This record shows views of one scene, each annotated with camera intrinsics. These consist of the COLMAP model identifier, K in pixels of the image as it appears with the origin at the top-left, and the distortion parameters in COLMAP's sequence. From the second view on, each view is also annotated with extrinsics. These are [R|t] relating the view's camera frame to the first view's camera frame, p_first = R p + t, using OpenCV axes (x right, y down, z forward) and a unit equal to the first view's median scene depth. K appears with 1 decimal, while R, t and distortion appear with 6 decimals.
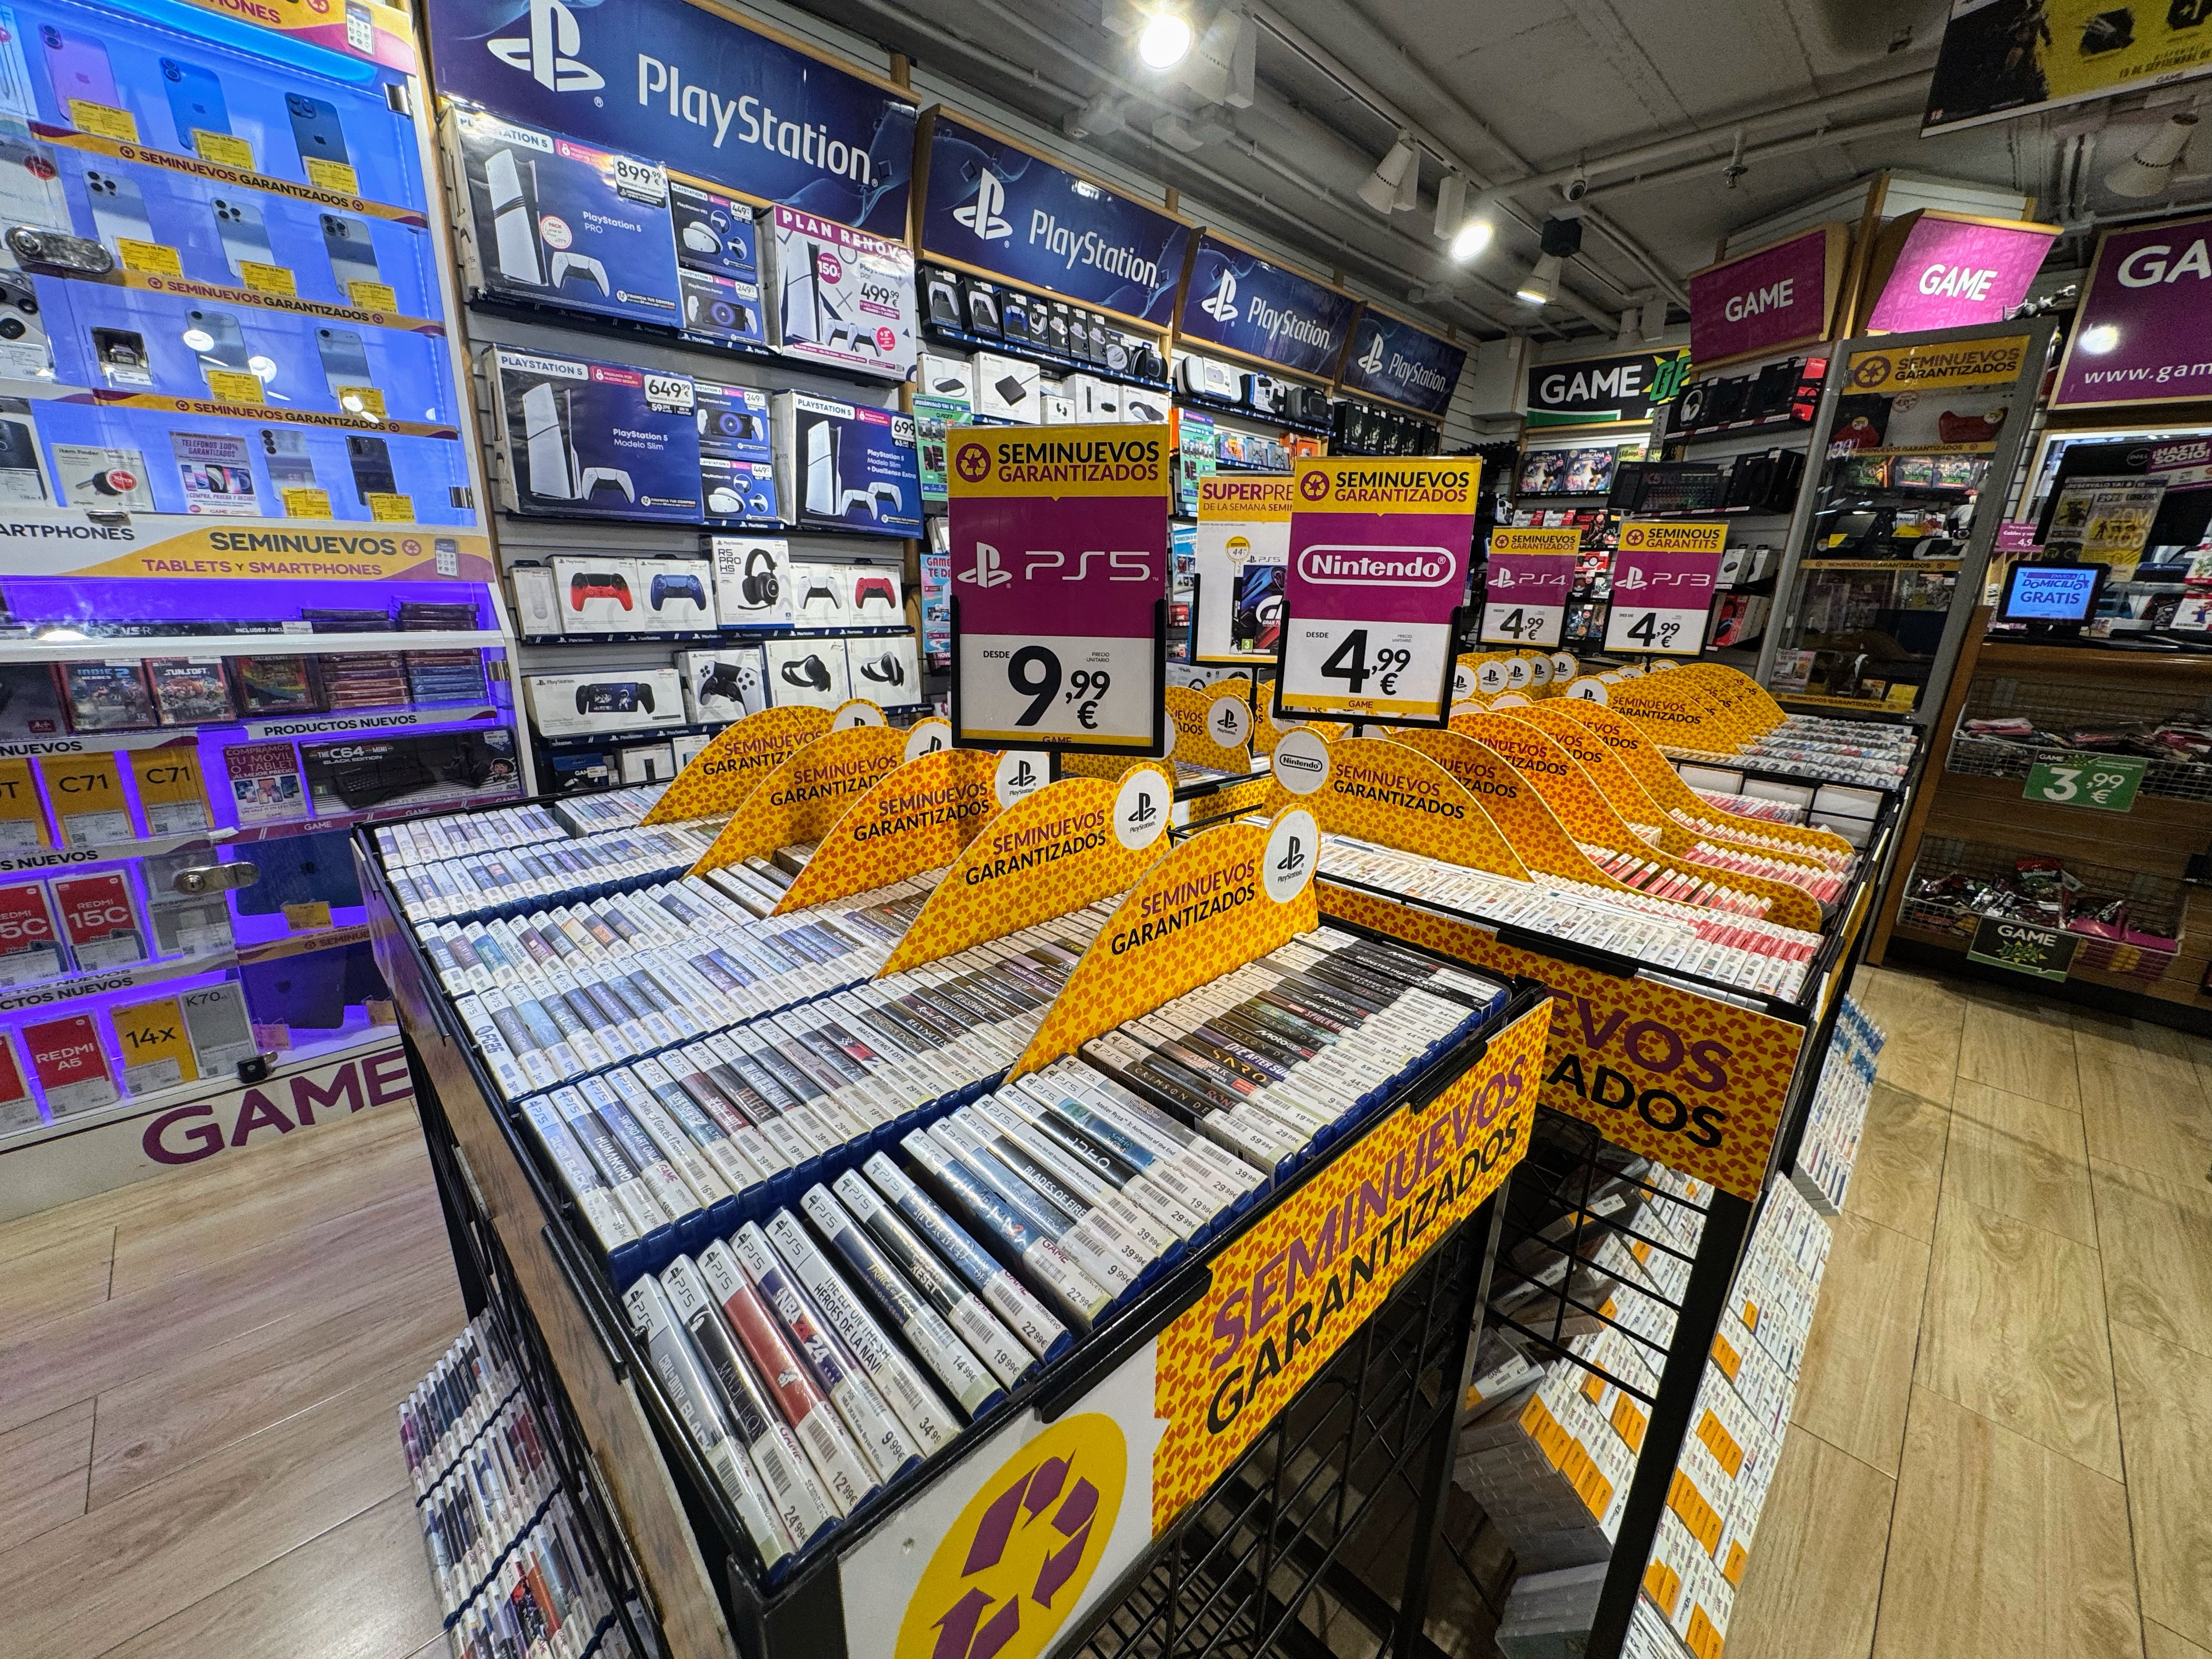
lens RADIAL K [[886.3, 0, 1103.2], [0, 886.3, 831.2], [0, 0, 1]] dist [-0.003254, 0.000005]
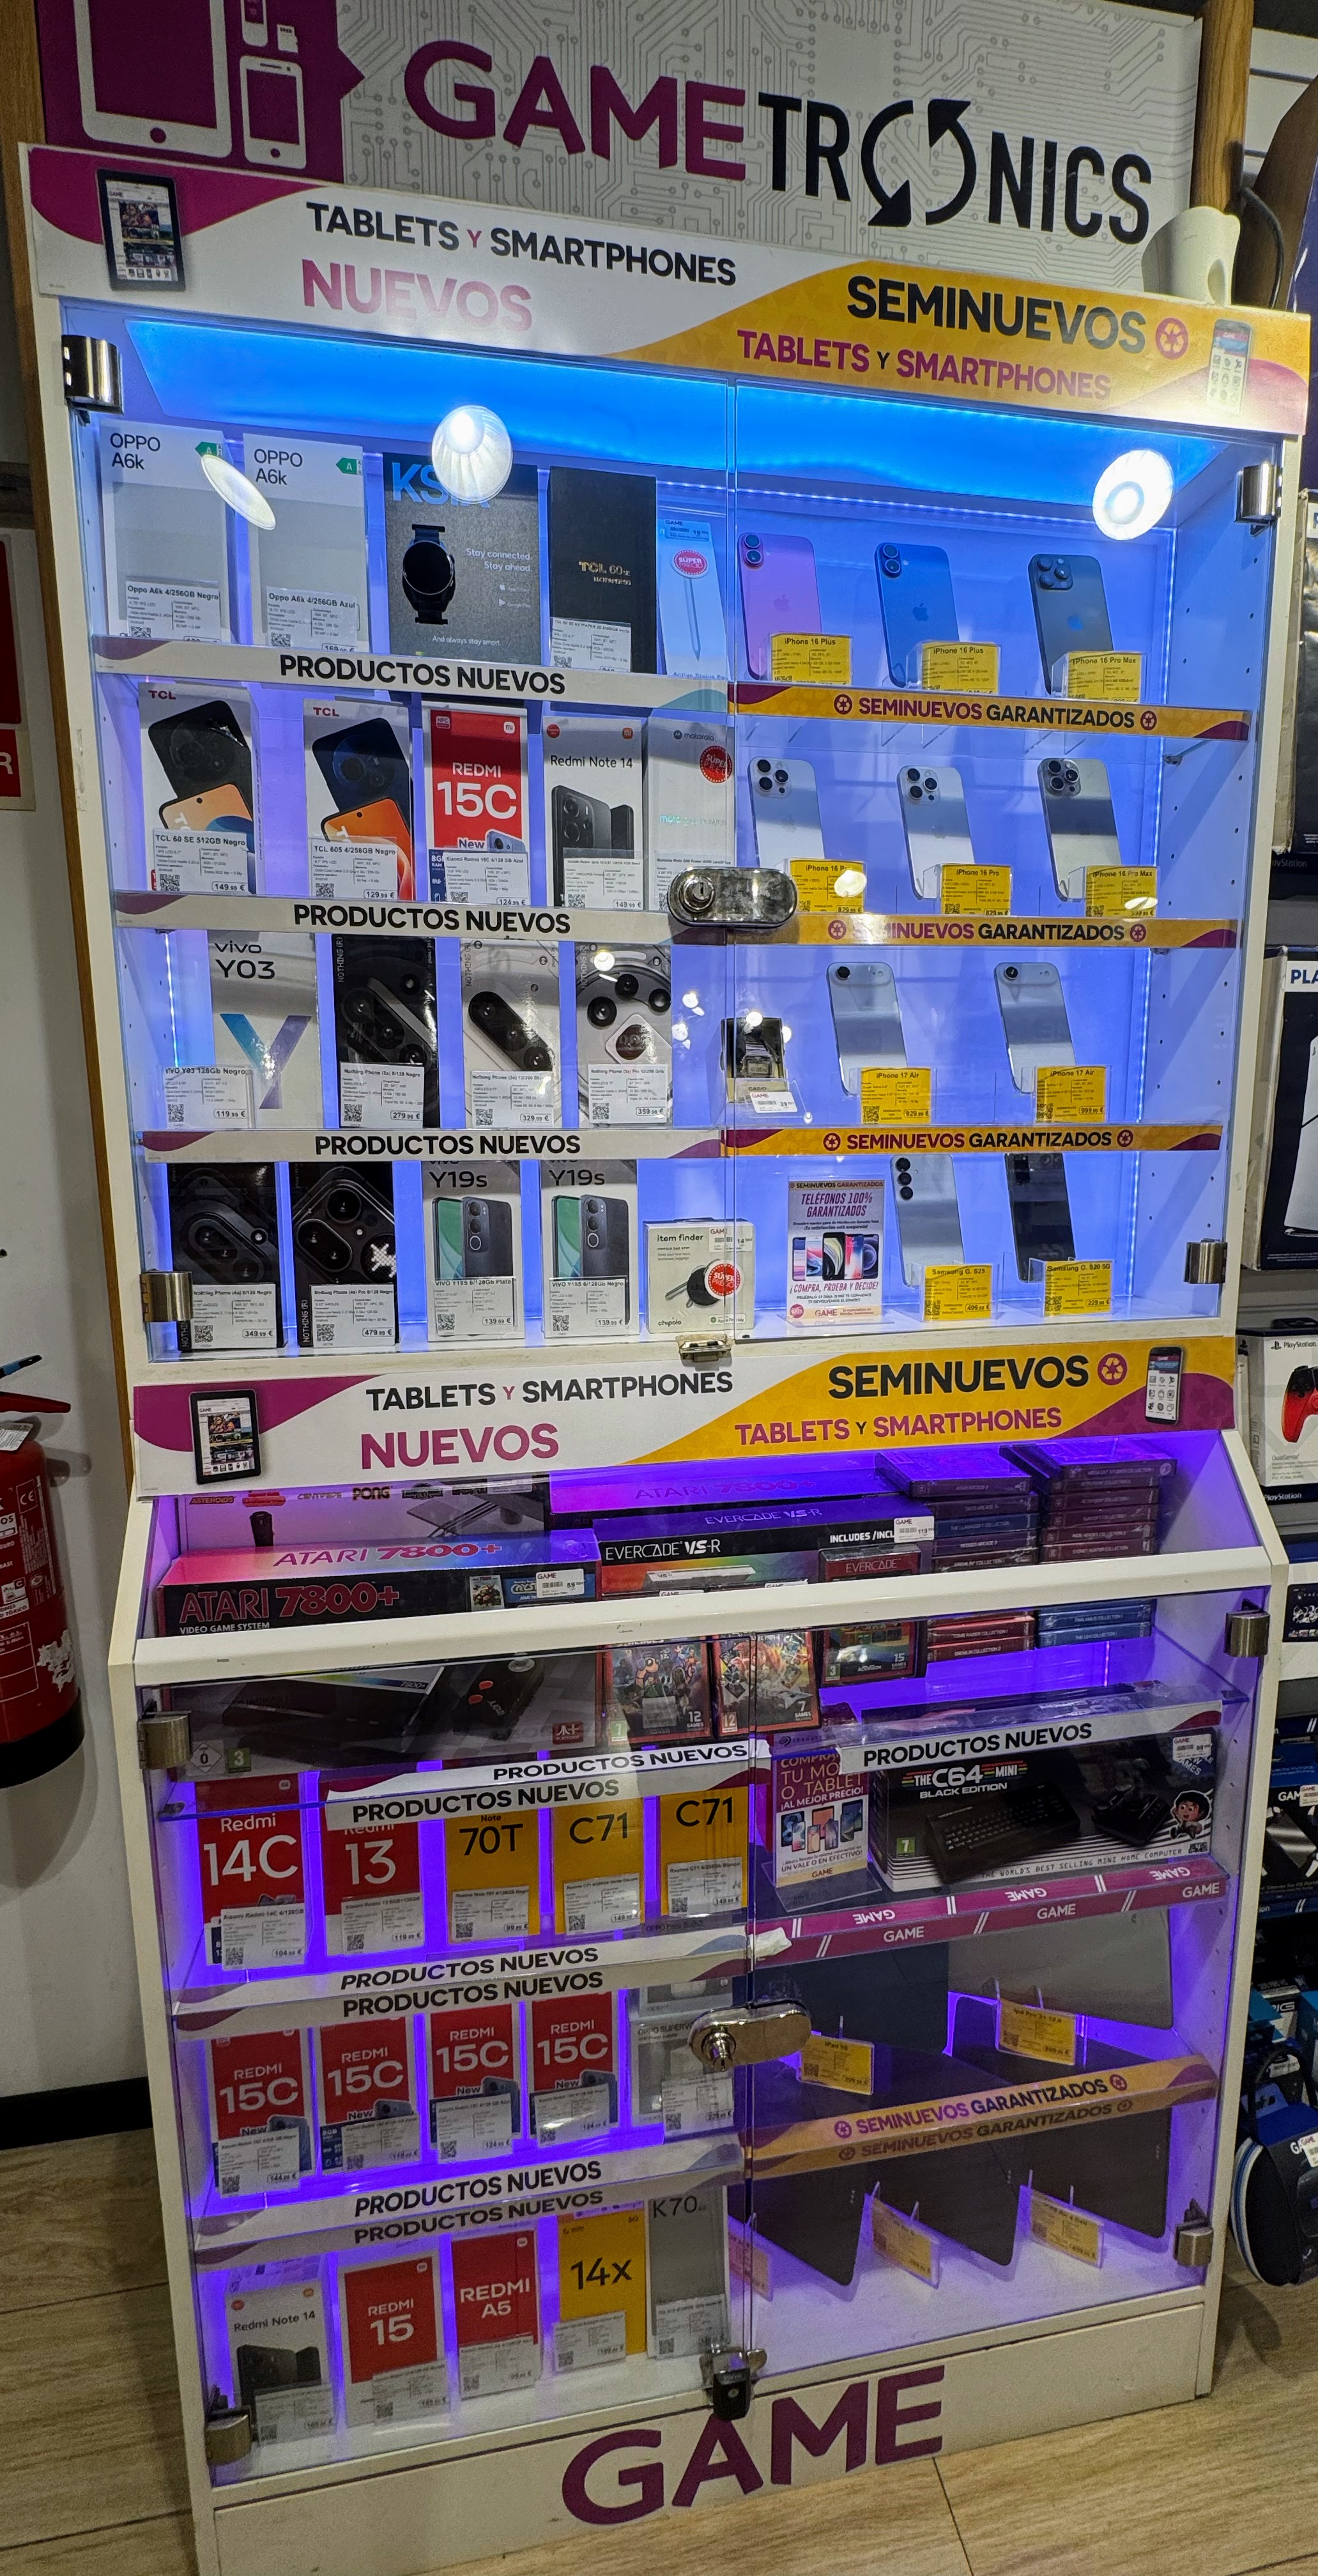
lens RADIAL K [[1039.9, 0, 659.0], [0, 1039.9, 1288.0], [0, 0, 1]] dist [-0.002368, 0.000164]
pose [[0.817101, 0.052378, -0.574110, -0.526655], [-0.127981, 0.987495, -0.092056, -0.223599], [0.562109, 0.148694, 0.813587, 0.305846]]
